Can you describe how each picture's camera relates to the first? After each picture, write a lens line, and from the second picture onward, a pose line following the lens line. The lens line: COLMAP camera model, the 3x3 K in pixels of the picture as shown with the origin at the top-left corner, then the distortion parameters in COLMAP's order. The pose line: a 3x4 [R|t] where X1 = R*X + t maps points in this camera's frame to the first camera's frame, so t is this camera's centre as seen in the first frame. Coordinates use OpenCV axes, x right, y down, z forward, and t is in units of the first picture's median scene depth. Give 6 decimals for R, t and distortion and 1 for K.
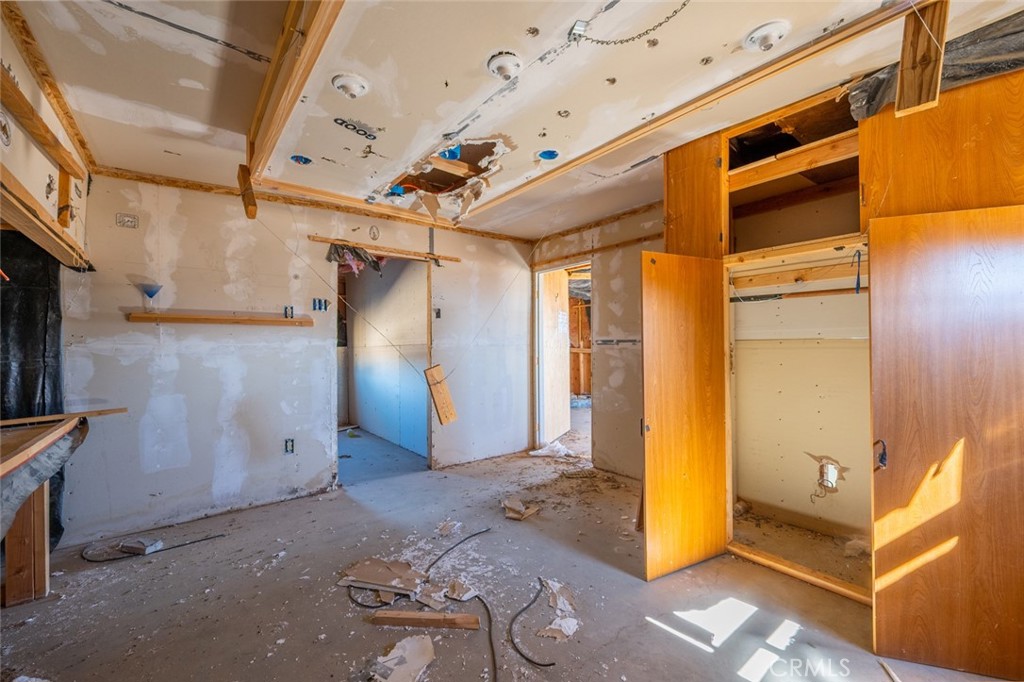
lens RADIAL K [[409.6, 0, 514.1], [0, 409.6, 347.5], [0, 0, 1]] dist [-0.000888, 0.000015]
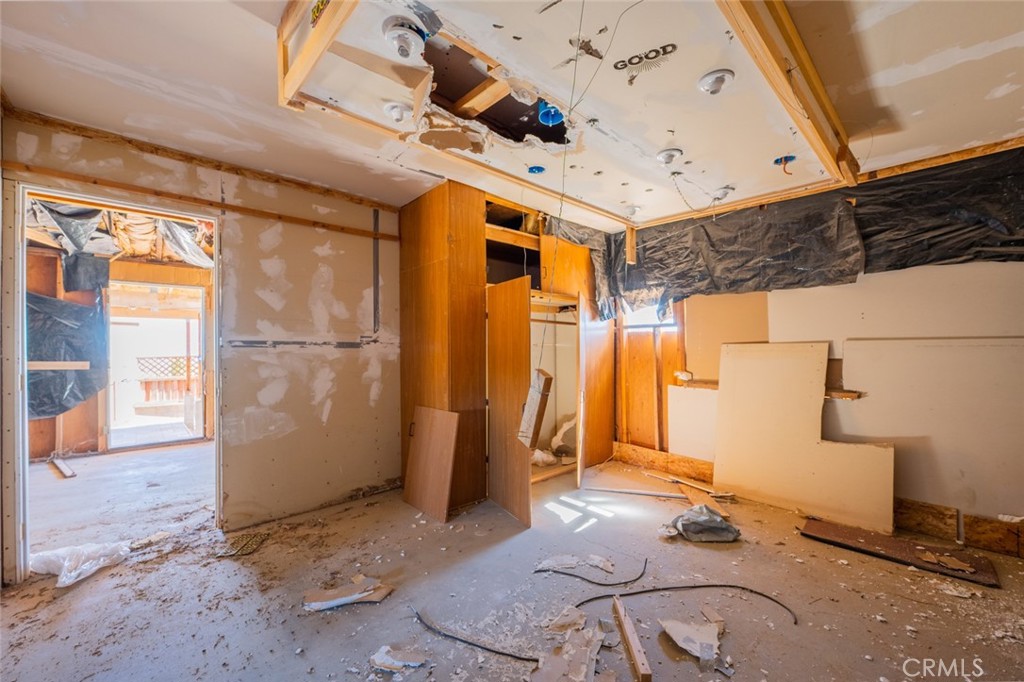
lens RADIAL K [[409.6, 0, 514.1], [0, 409.6, 347.5], [0, 0, 1]] dist [-0.000888, 0.000015]
pose [[-0.075538, 0.011729, 0.997074, -0.540658], [0.009955, 0.999890, -0.011008, 0.006013], [-0.997093, 0.009094, -0.075646, 0.629393]]
